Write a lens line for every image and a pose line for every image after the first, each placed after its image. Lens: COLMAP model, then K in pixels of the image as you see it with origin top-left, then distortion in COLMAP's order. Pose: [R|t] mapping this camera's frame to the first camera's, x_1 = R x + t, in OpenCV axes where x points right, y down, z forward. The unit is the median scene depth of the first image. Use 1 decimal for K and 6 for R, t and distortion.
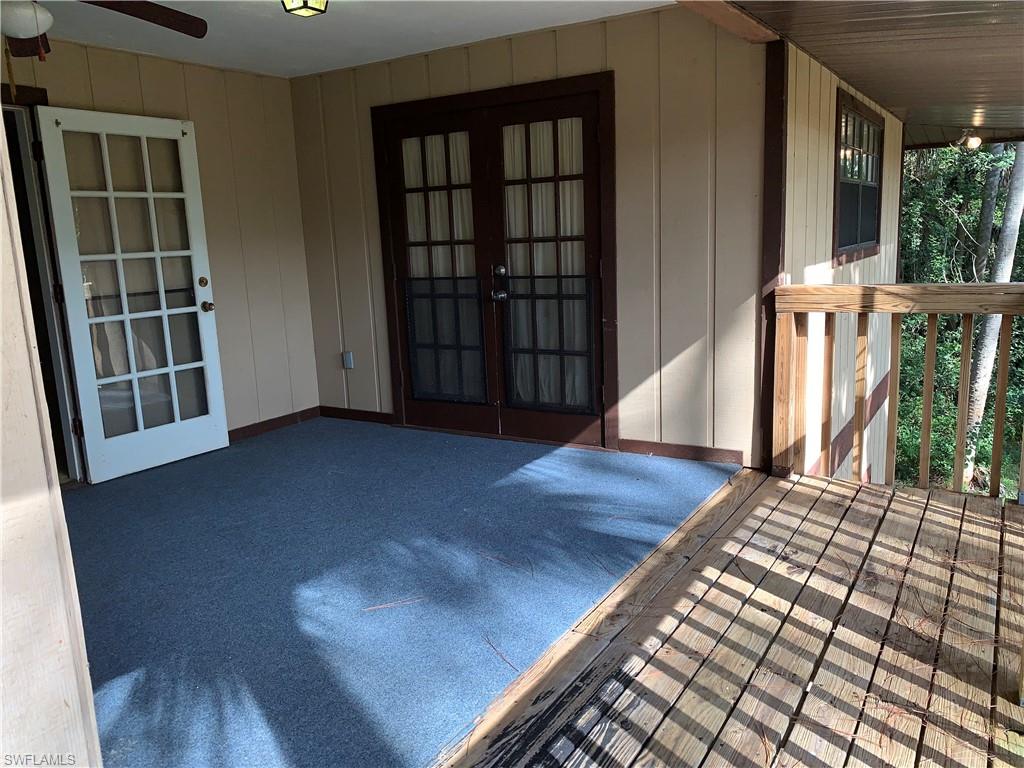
lens RADIAL K [[798.6, 0, 512.0], [0, 798.6, 384.0], [0, 0, 1]] dist [0.003440, -0.003782]
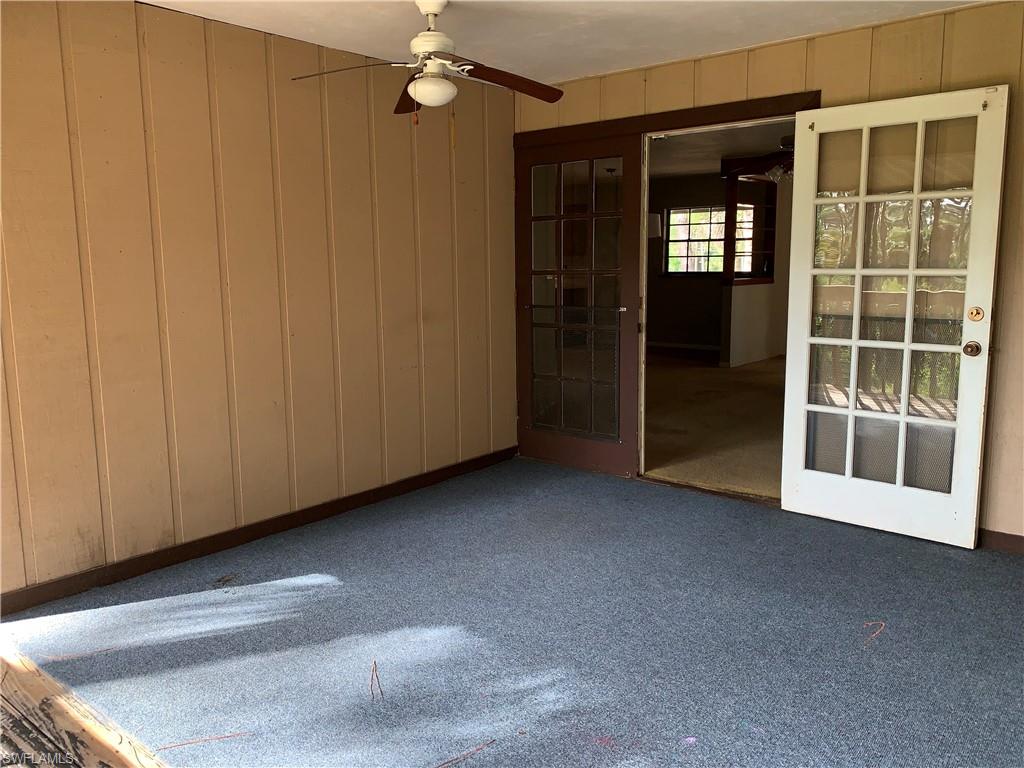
lens RADIAL K [[798.6, 0, 512.0], [0, 798.6, 384.0], [0, 0, 1]] dist [0.003440, -0.003782]
pose [[-0.132797, 0.195967, -0.971577, 0.528051], [-0.168307, 0.961564, 0.216952, -0.218213], [0.976748, 0.192334, -0.094711, 0.967546]]
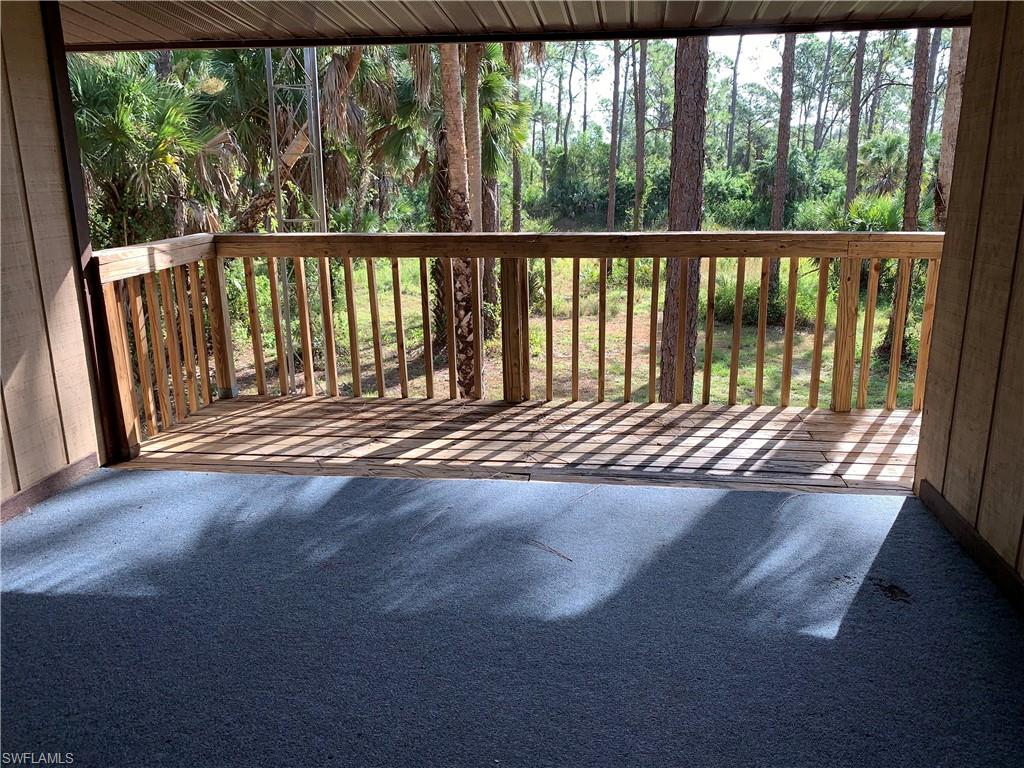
lens RADIAL K [[798.6, 0, 512.0], [0, 798.6, 384.0], [0, 0, 1]] dist [0.003440, -0.003782]
pose [[-0.419043, -0.186889, 0.888524, -0.807708], [0.195568, 0.937039, 0.289327, -0.180643], [-0.886655, 0.295007, -0.356110, 1.101717]]
